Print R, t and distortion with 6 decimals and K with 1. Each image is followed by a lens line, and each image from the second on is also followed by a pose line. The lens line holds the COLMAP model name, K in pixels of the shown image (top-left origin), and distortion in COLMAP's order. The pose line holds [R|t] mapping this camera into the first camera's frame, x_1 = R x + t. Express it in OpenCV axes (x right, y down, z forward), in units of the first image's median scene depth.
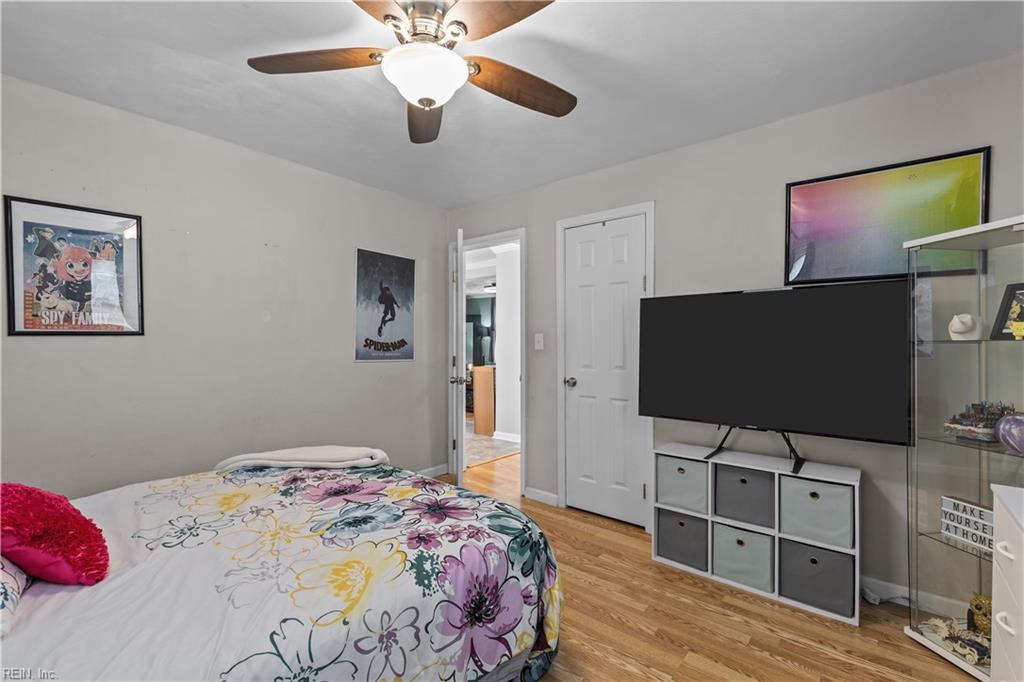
lens RADIAL K [[441.8, 0, 509.2], [0, 441.8, 331.2], [0, 0, 1]] dist [0.001574, 0.000068]
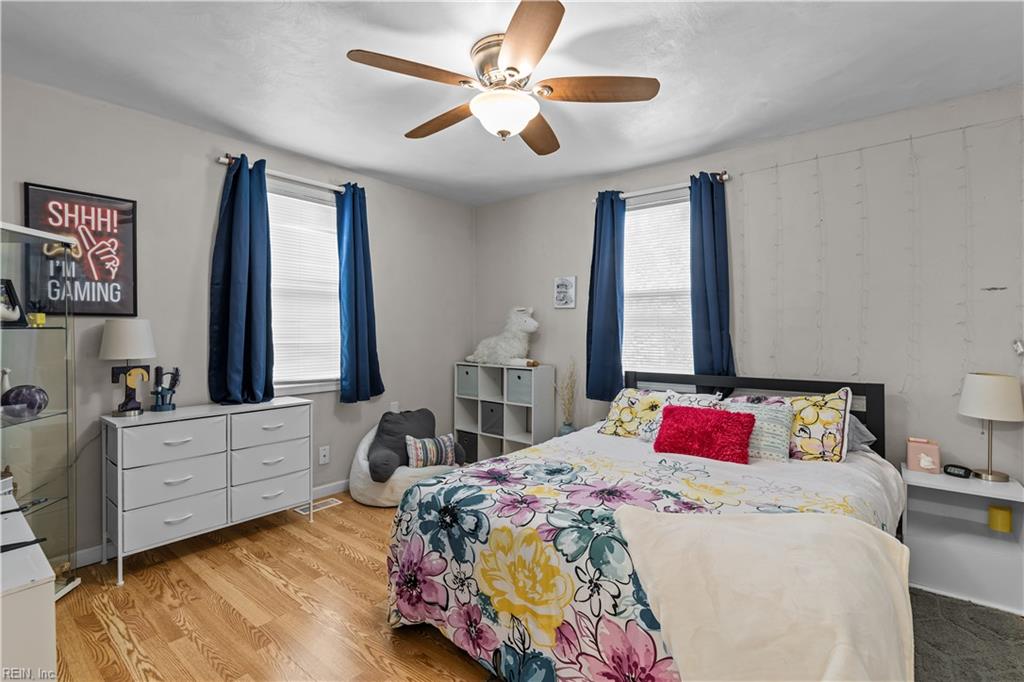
lens RADIAL K [[475.8, 0, 512.0], [0, 475.8, 341.0], [0, 0, 1]] dist [0.000081, 0.000091]
pose [[-0.999839, -0.000644, -0.017909, -0.167707], [-0.000621, 0.999999, -0.001272, 0.050402], [0.017910, -0.001261, -0.999839, 2.089402]]
